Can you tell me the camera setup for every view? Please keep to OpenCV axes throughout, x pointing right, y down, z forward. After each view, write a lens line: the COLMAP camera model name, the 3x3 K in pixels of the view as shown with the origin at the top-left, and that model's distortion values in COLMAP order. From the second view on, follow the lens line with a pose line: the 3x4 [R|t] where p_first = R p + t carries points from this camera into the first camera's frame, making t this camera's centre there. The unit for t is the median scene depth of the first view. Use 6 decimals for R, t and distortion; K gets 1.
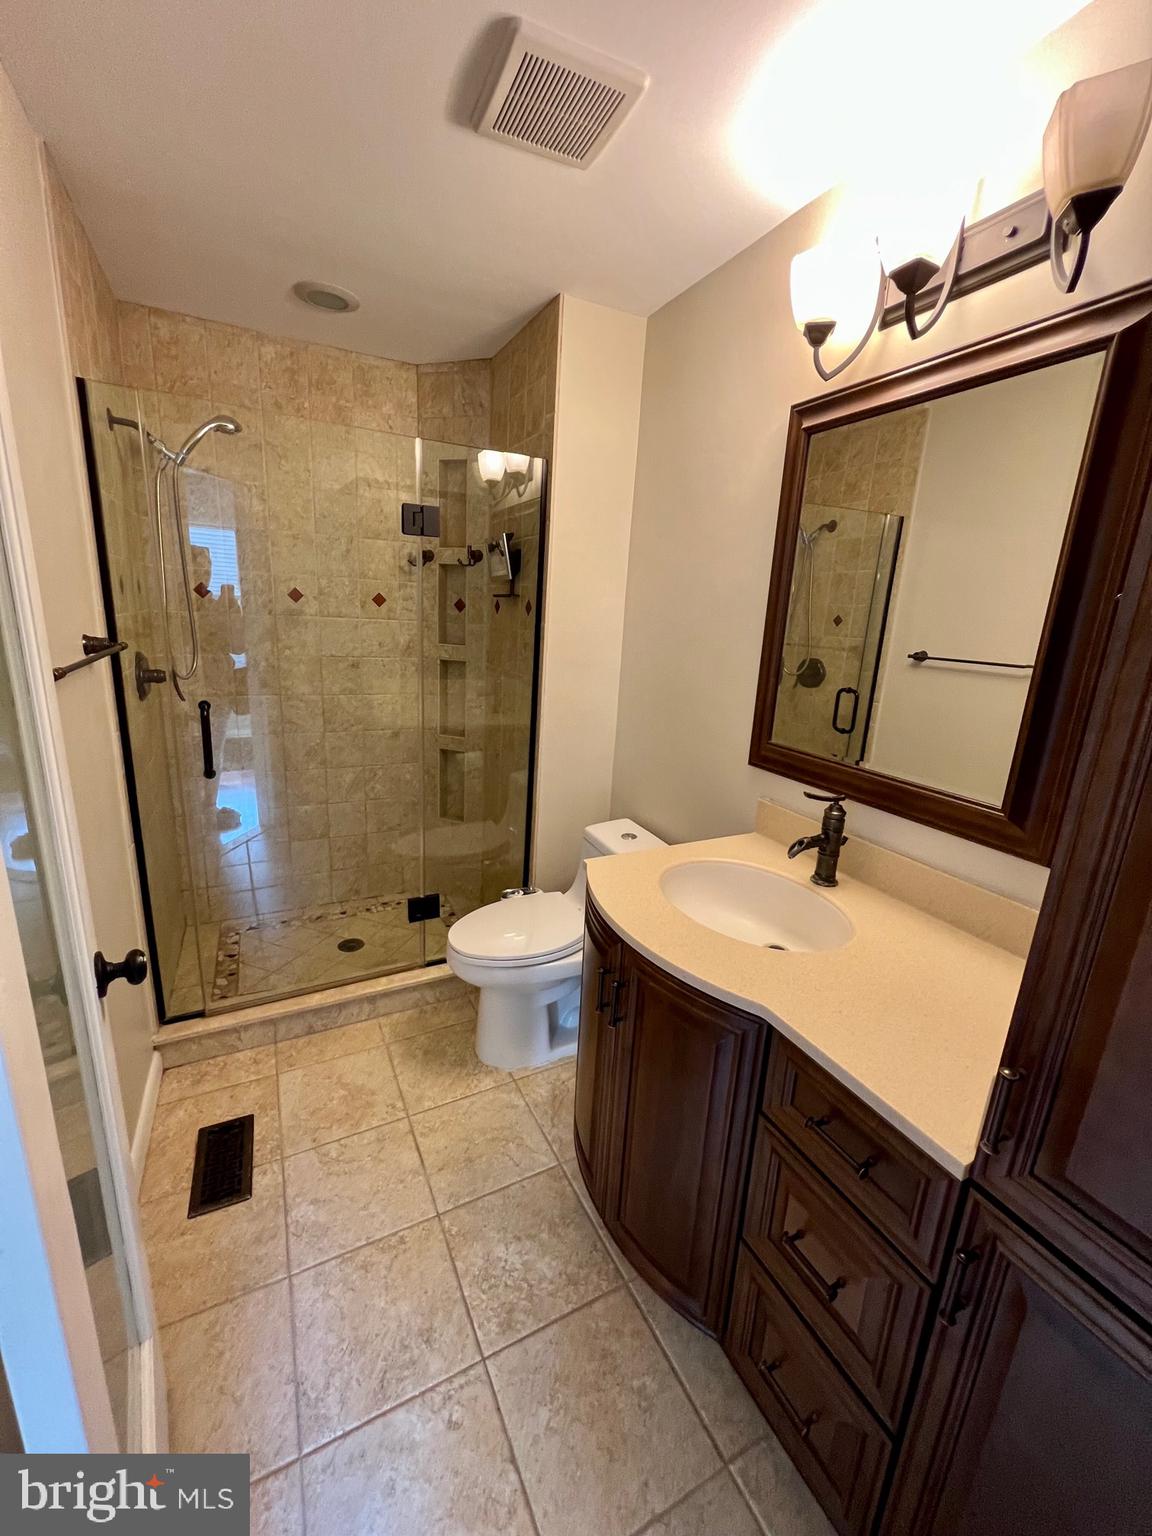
lens RADIAL K [[606.8, 0, 579.5], [0, 606.8, 766.7], [0, 0, 1]] dist [-0.000469, 0.000381]
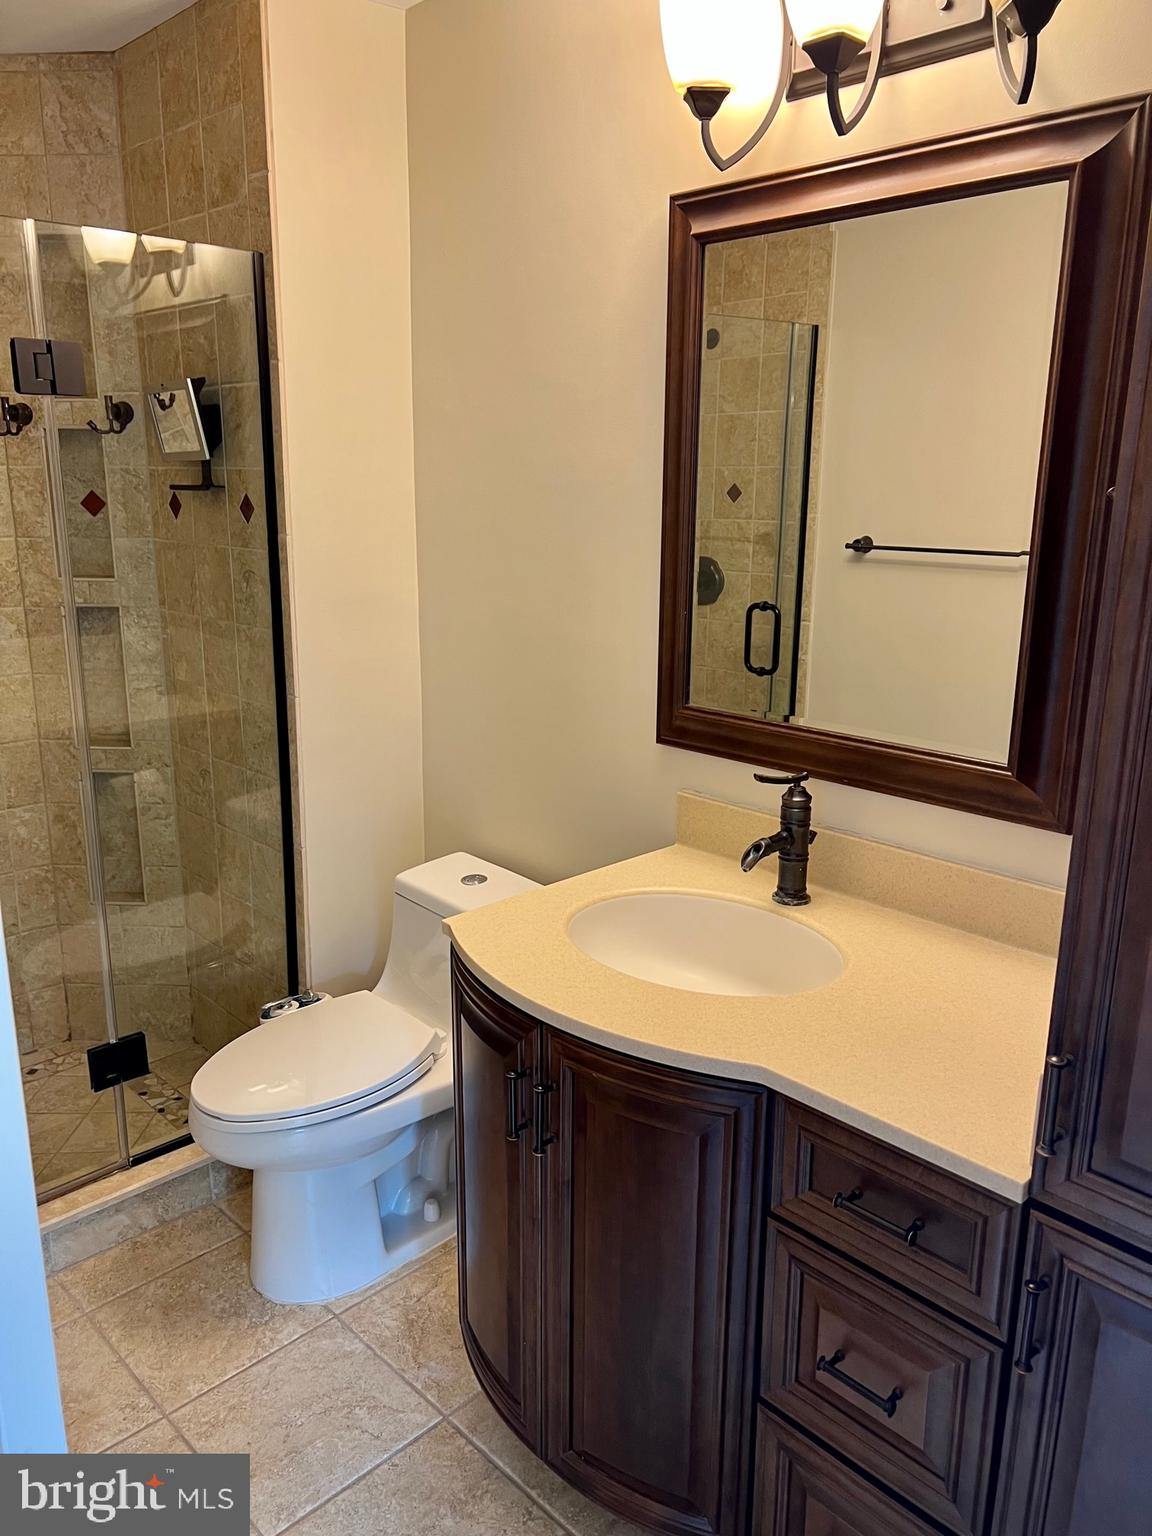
lens RADIAL K [[1151.2, 0, 571.1], [0, 1151.2, 776.2], [0, 0, 1]] dist [0.061743, -0.066671]
pose [[0.958357, -0.114705, 0.261525, -0.162083], [0.110683, 0.993400, 0.030108, -0.017546], [-0.263252, 0.000092, 0.964727, -0.199760]]
